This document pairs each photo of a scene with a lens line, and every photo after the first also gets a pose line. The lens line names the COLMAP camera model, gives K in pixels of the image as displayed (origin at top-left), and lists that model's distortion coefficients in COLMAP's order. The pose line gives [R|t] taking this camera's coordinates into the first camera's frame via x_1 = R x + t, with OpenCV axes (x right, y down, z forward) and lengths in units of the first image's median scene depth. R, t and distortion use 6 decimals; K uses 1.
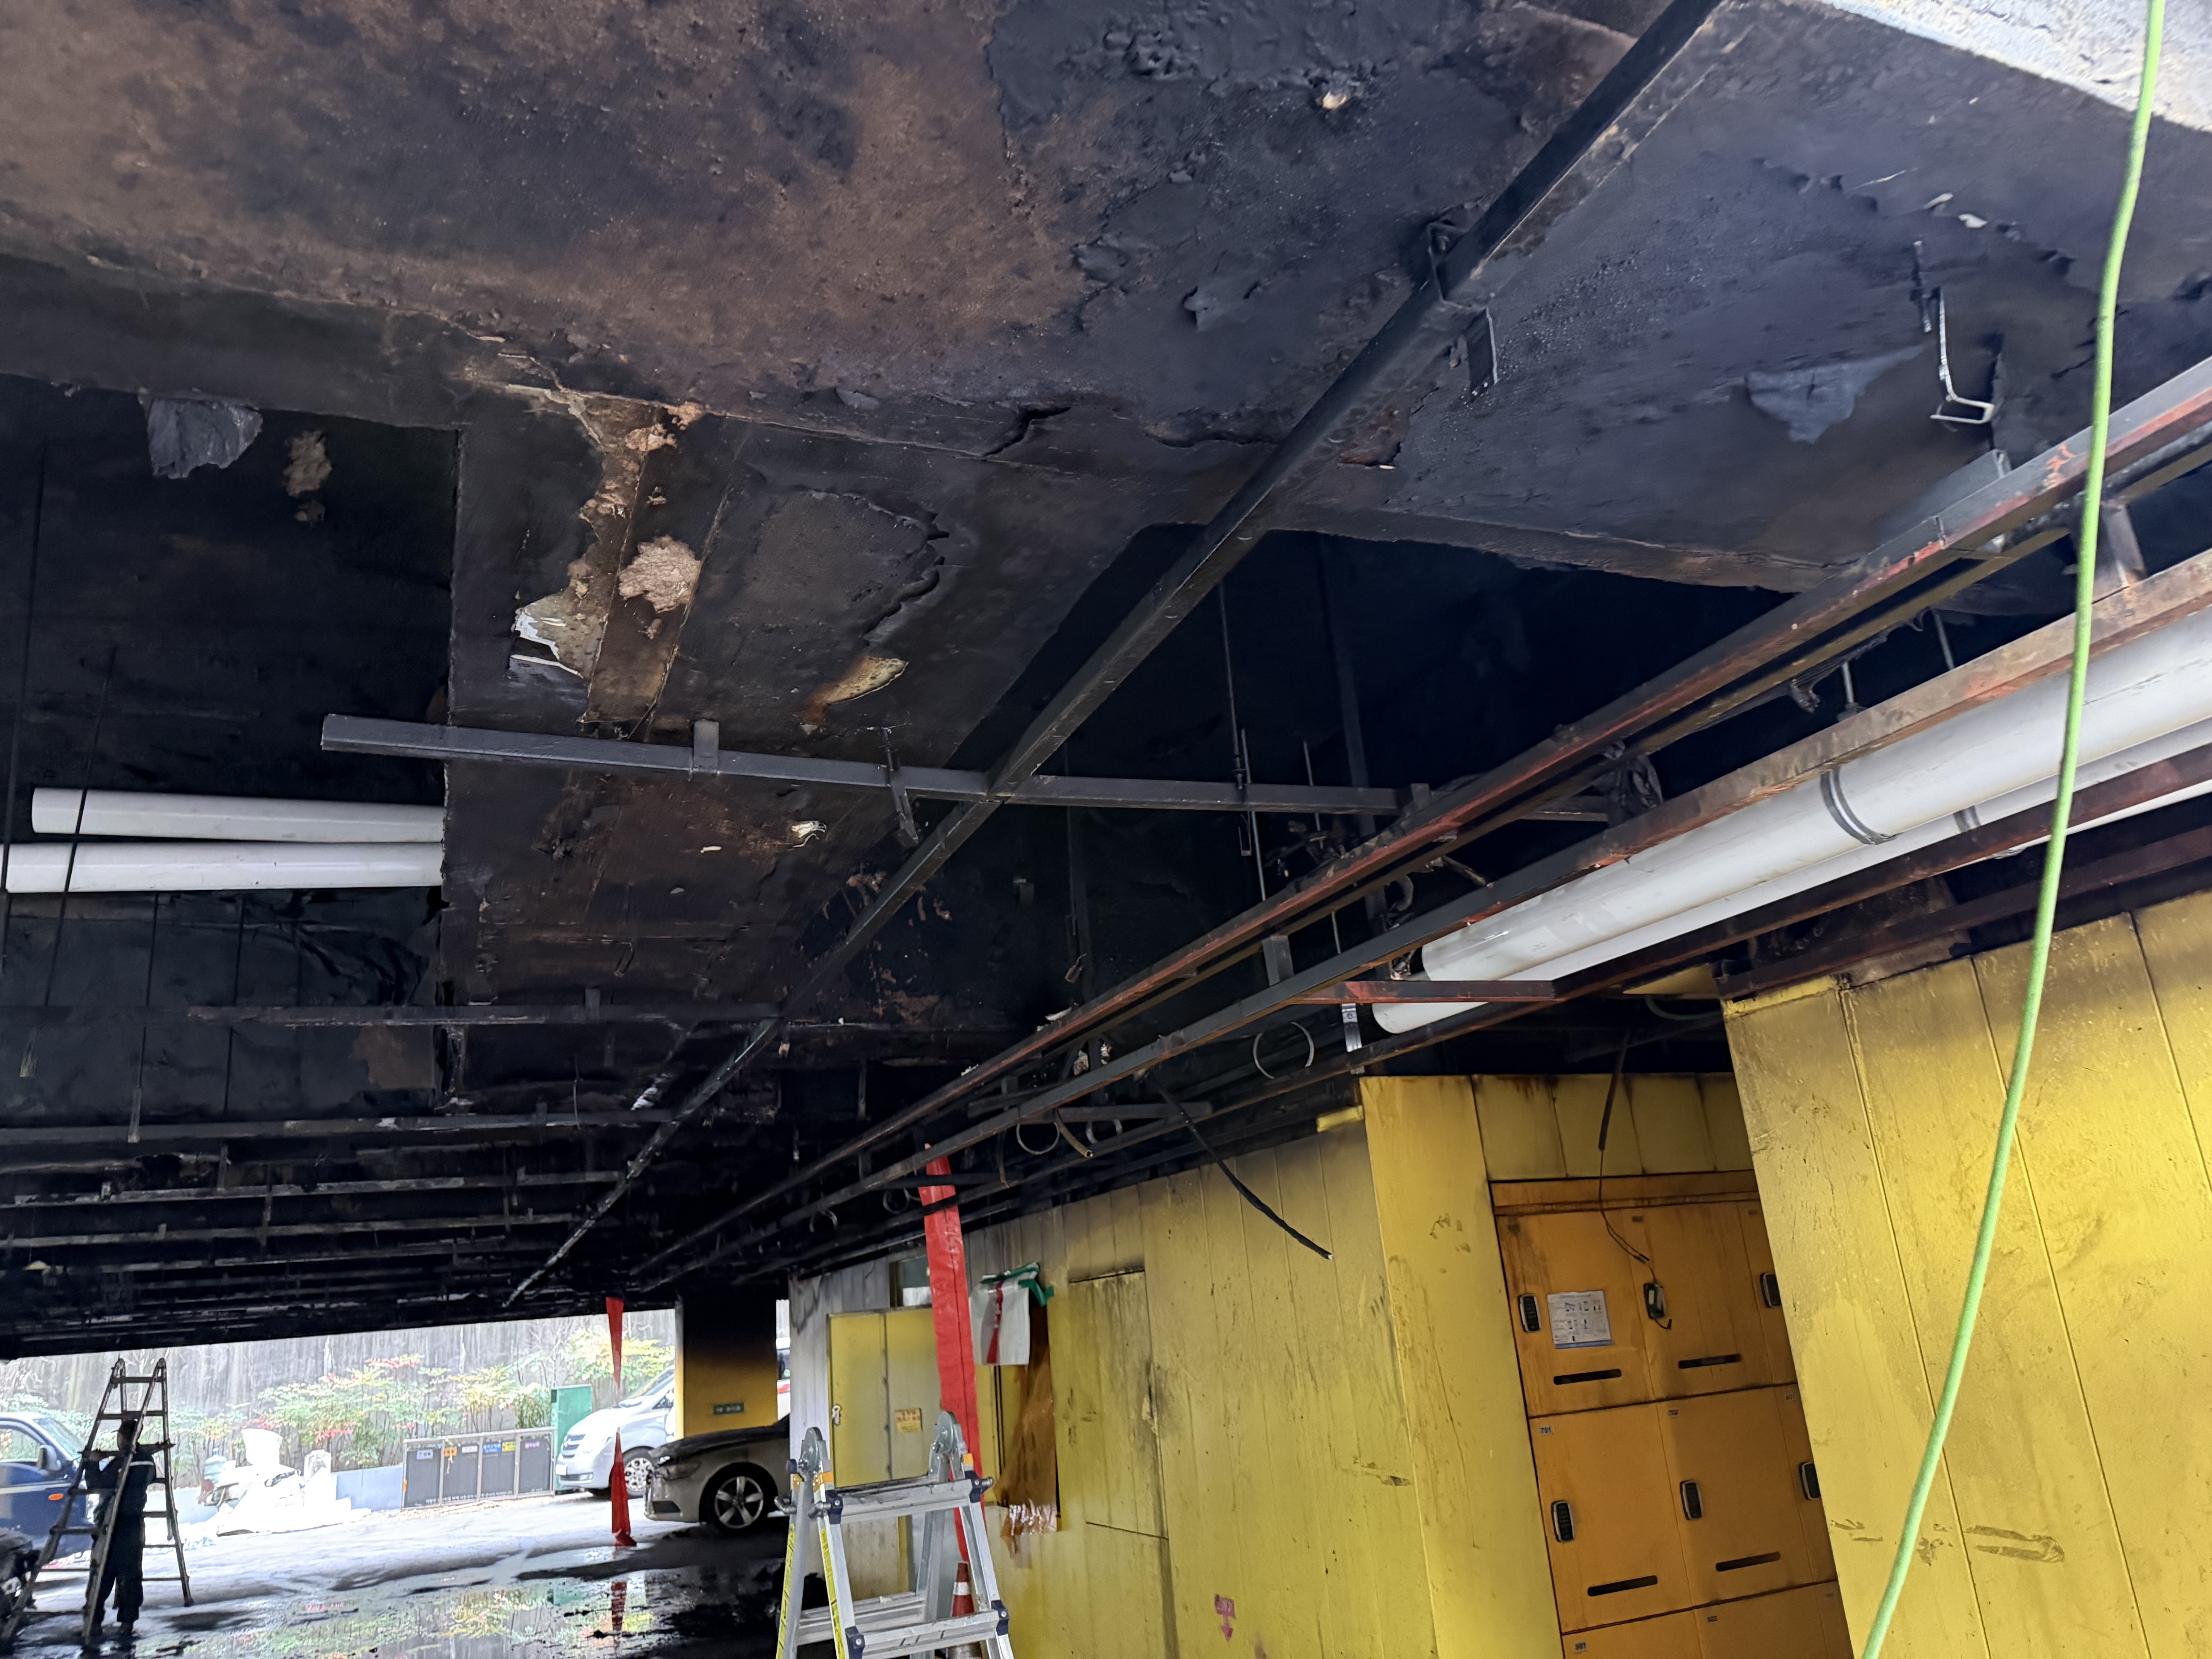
lens RADIAL K [[1565.4, 0, 1120.0], [0, 1565.4, 835.0], [0, 0, 1]] dist [-0.005586, 0.000754]
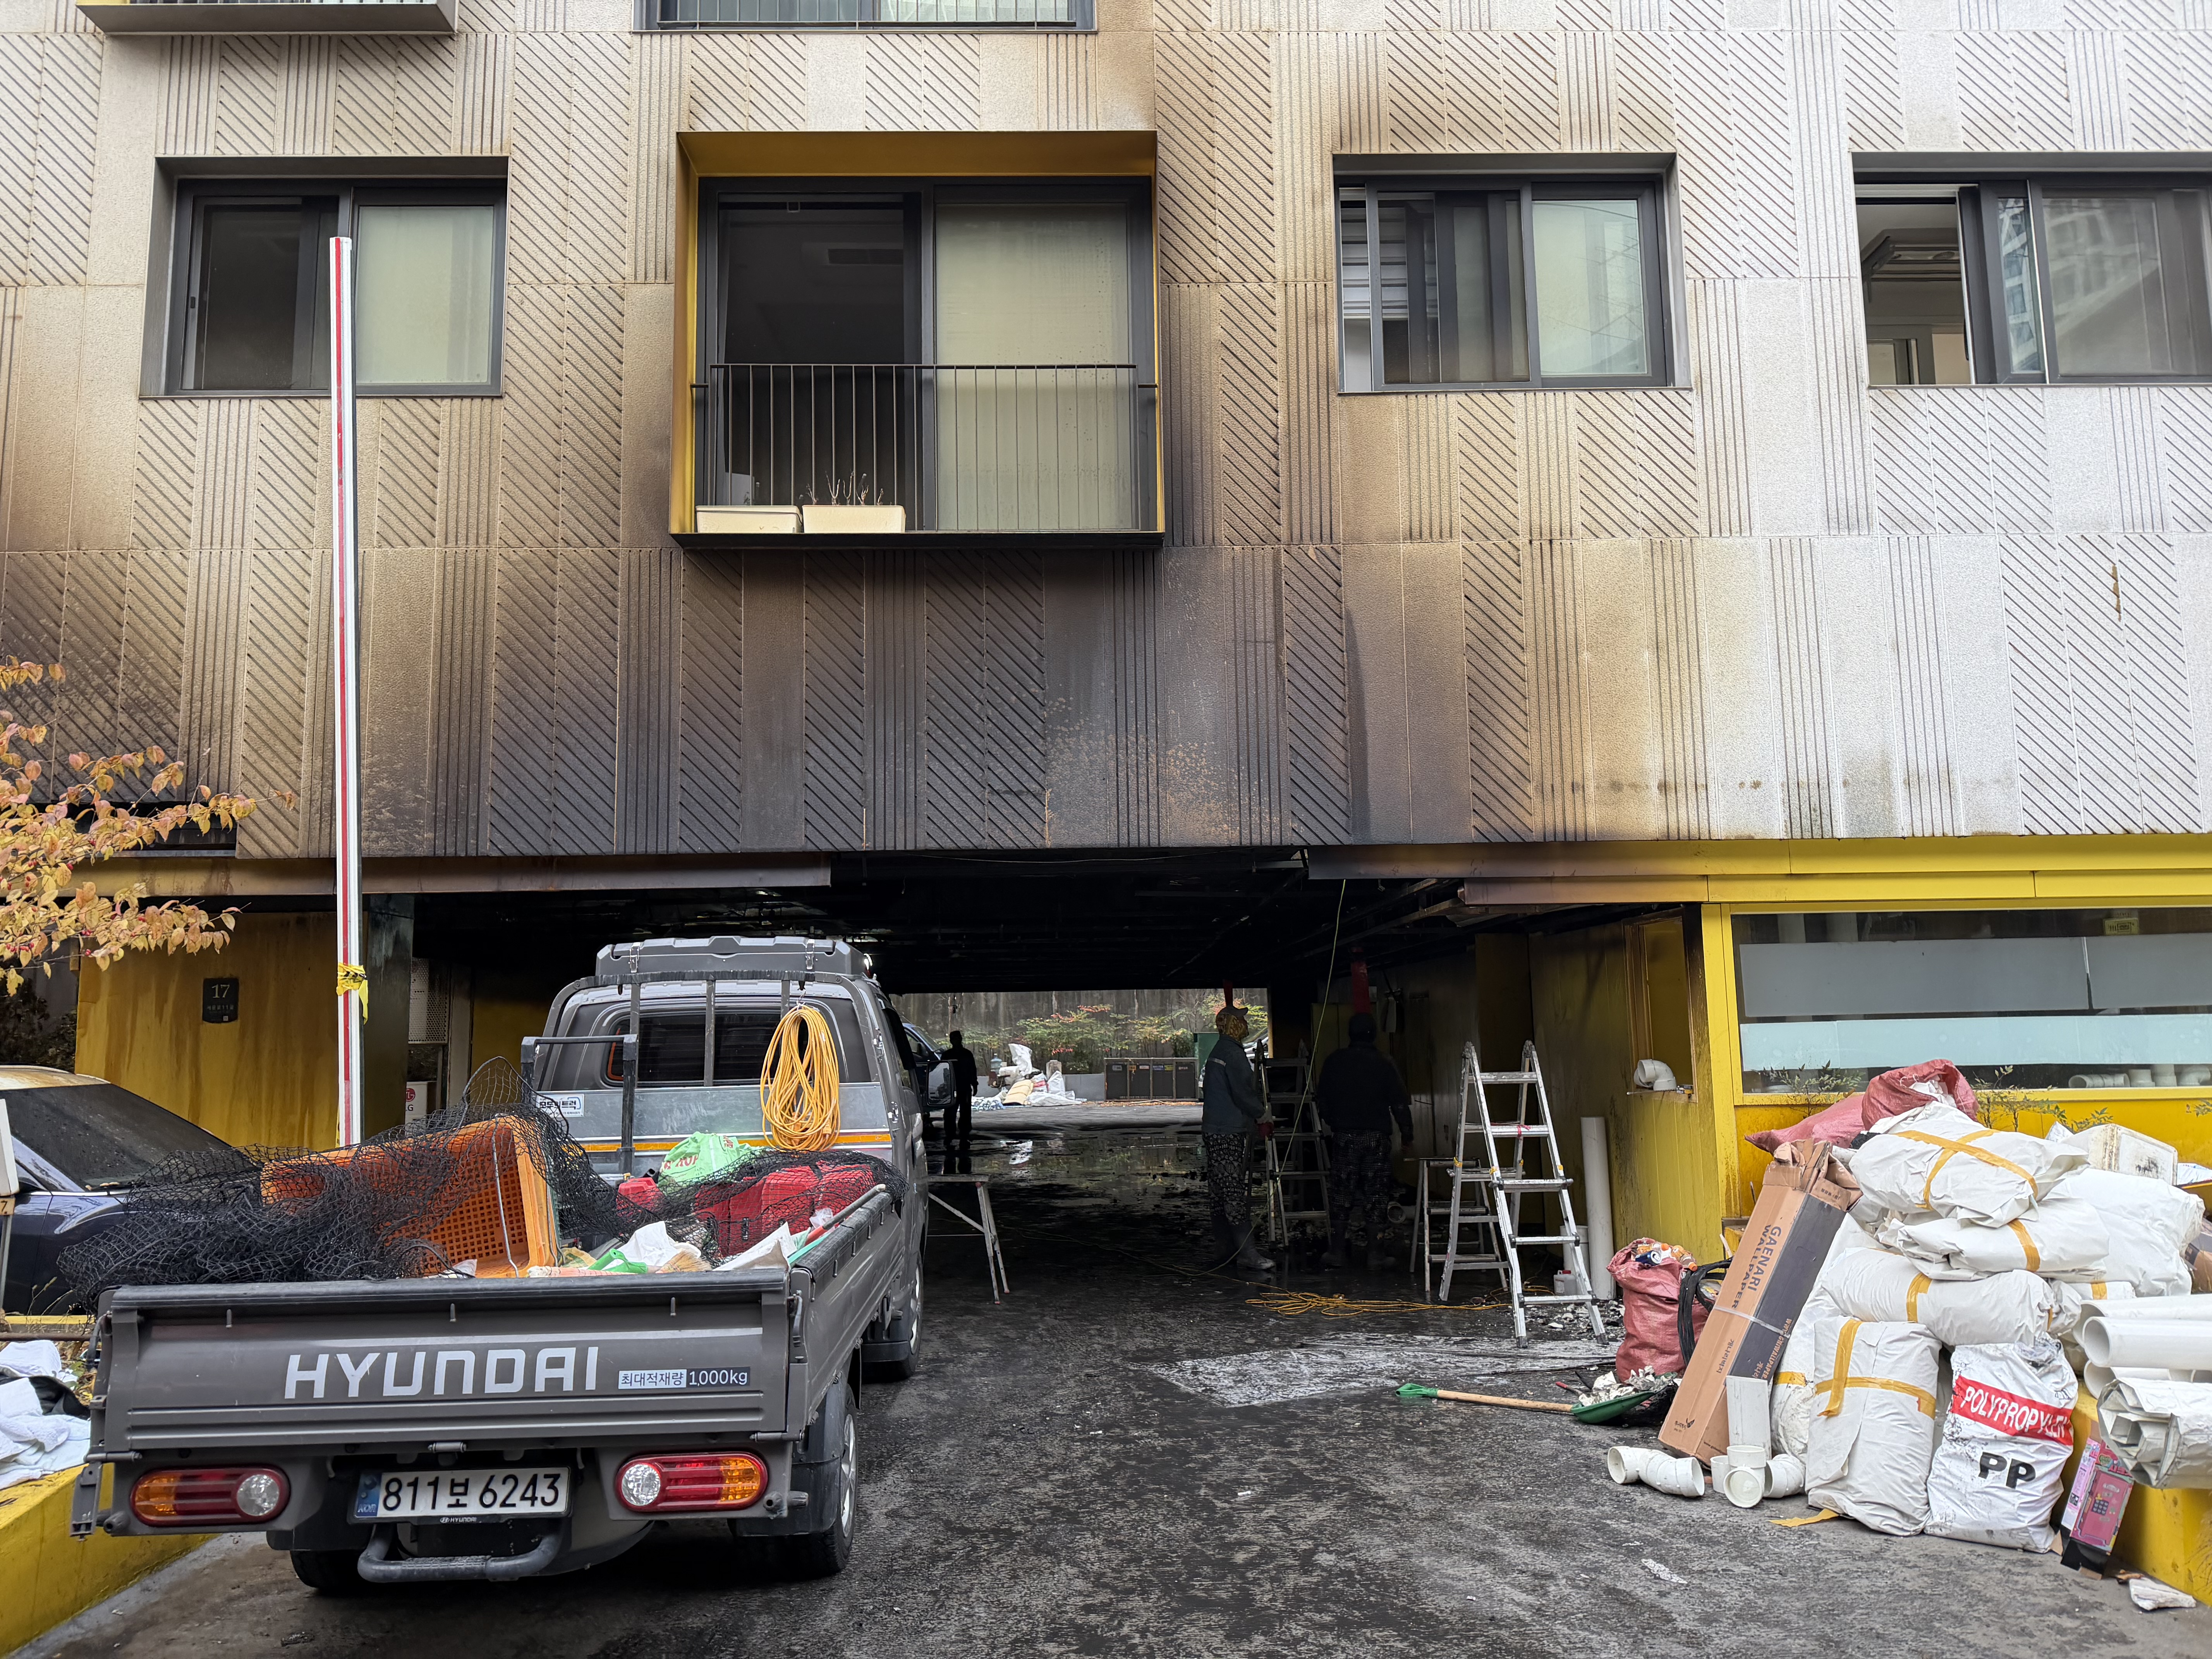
lens RADIAL K [[1565.4, 0, 1106.5], [0, 1565.4, 828.4], [0, 0, 1]] dist [-0.005586, 0.000754]
pose [[0.921545, 0.022632, -0.387612, 0.309903], [0.053998, 0.981128, 0.185667, -0.274301], [0.384499, -0.192031, 0.902931, -0.791595]]
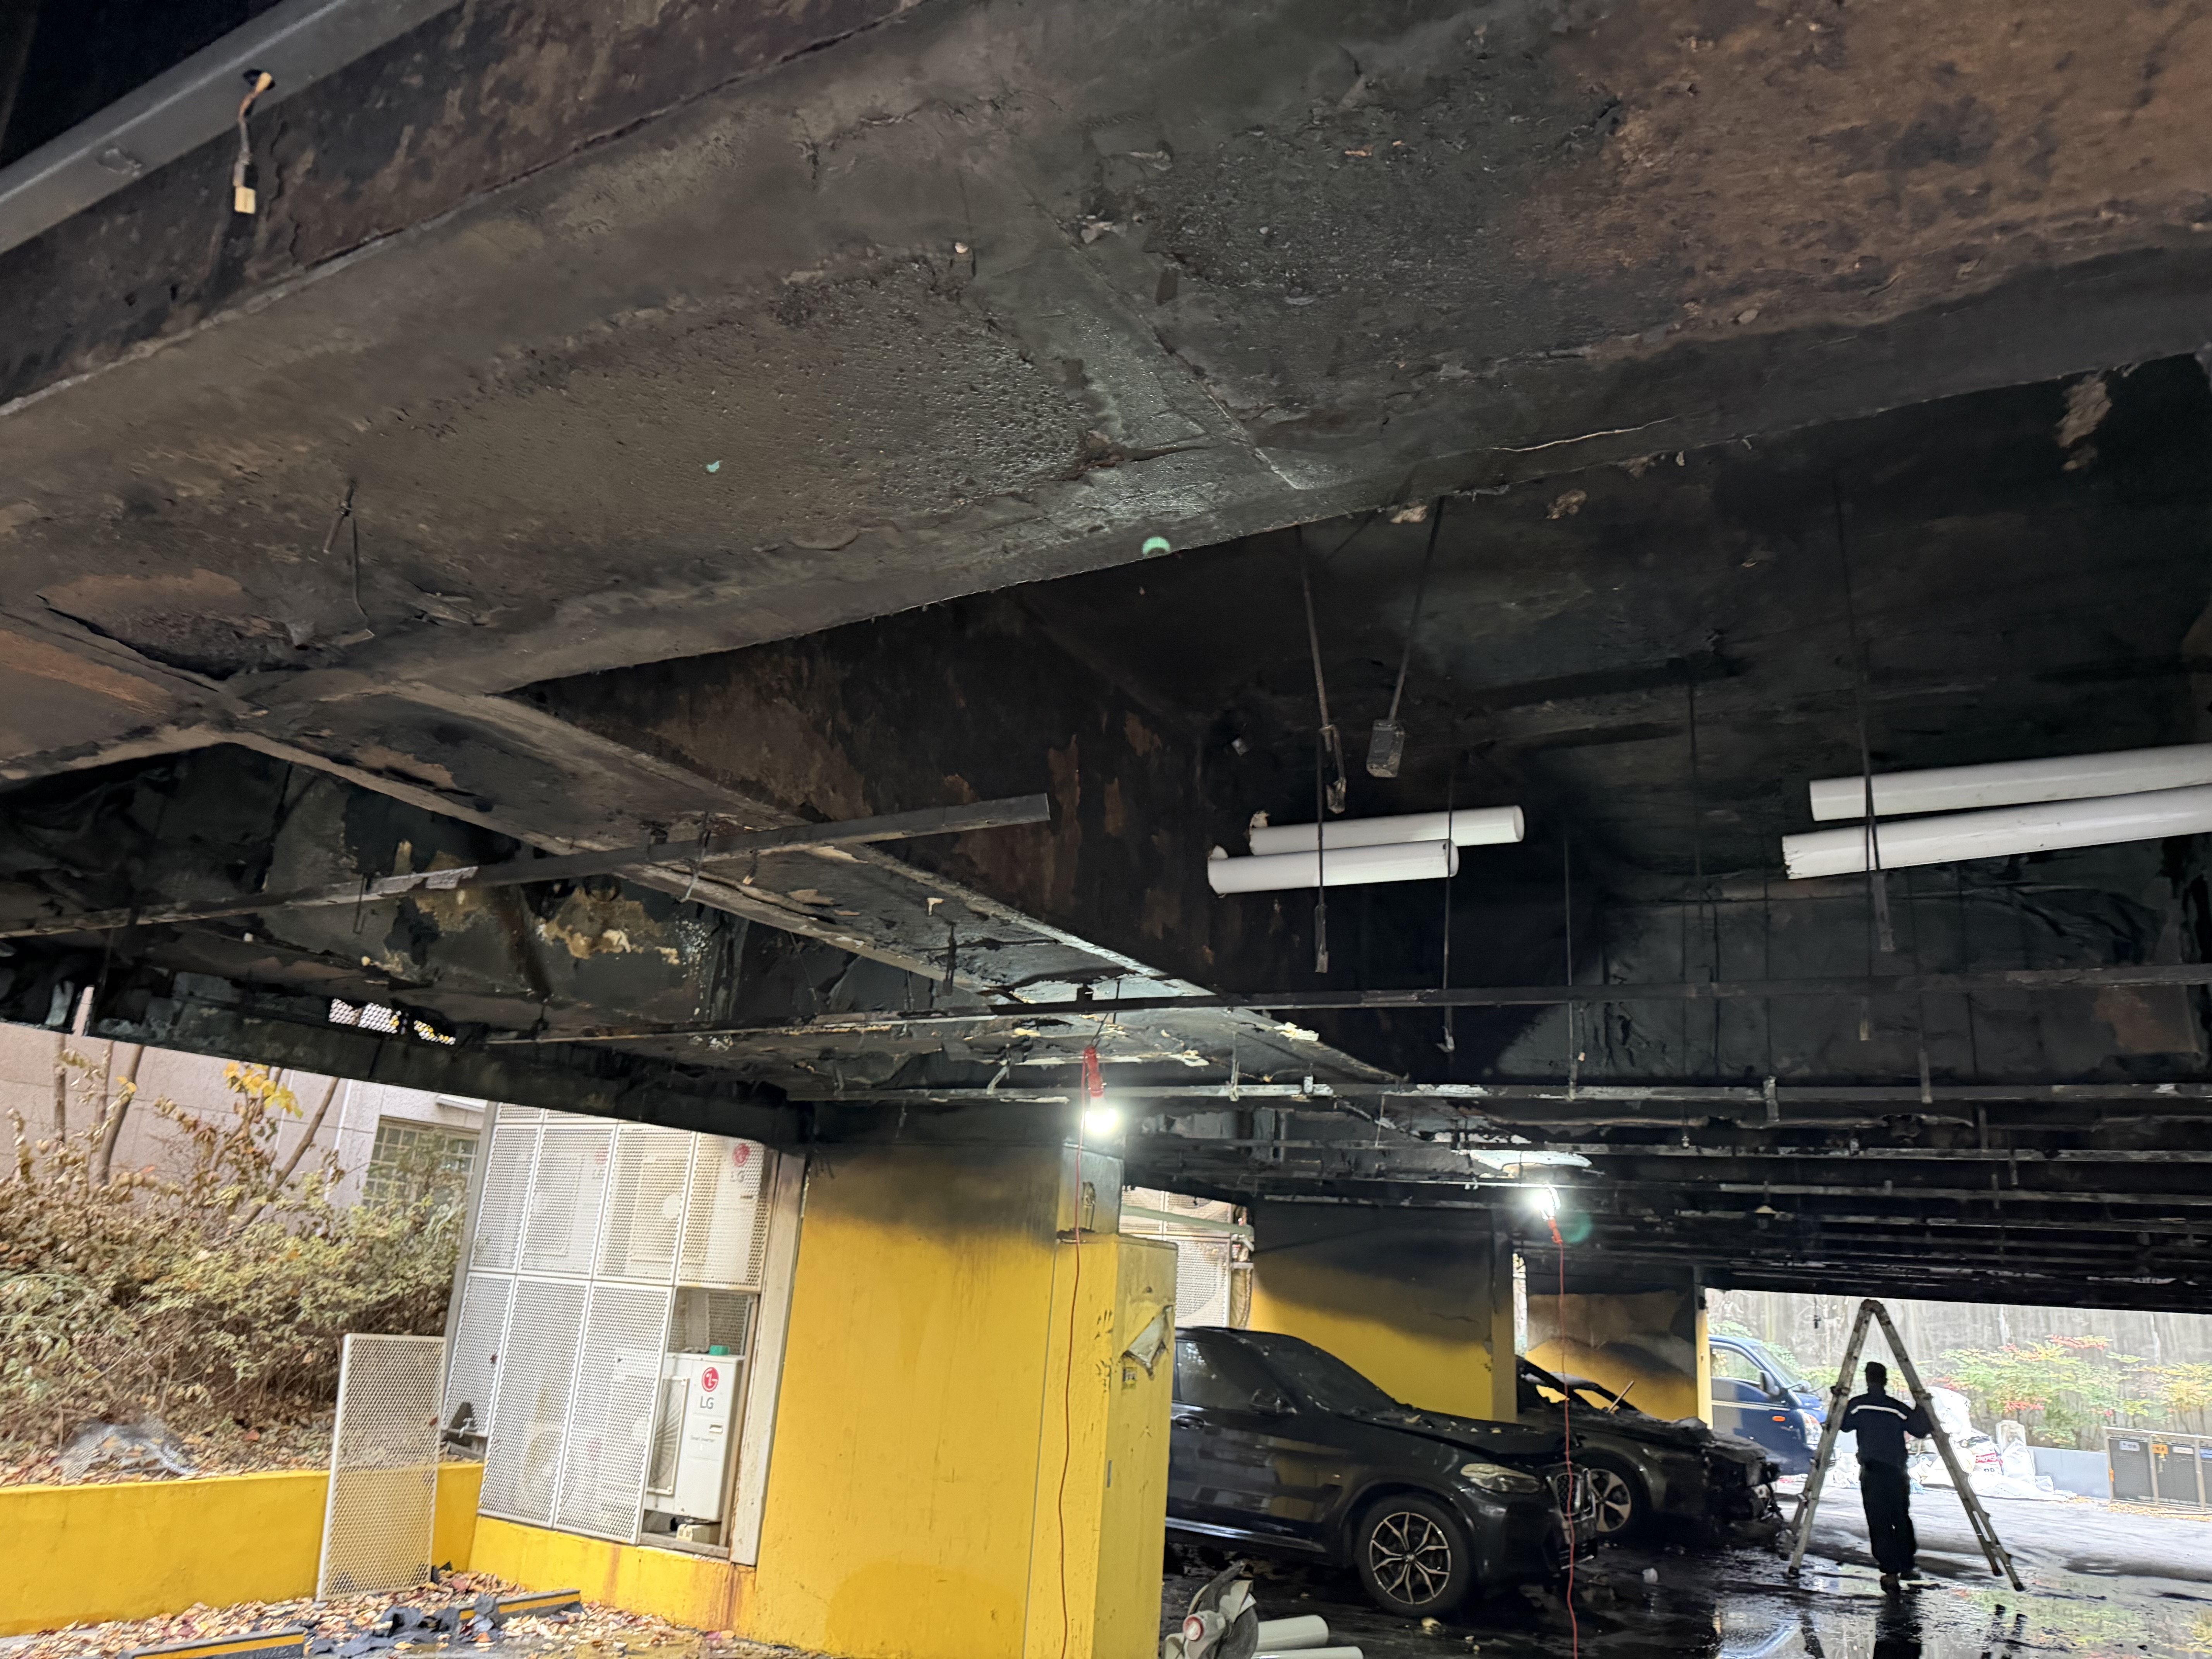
lens RADIAL K [[1565.4, 0, 1118.1], [0, 1565.4, 828.7], [0, 0, 1]] dist [-0.005586, 0.000754]
pose [[0.592037, -0.110136, -0.798350, -0.043777], [0.124162, 0.991256, -0.044673, -0.003422], [0.796289, -0.072677, 0.600535, -0.026511]]
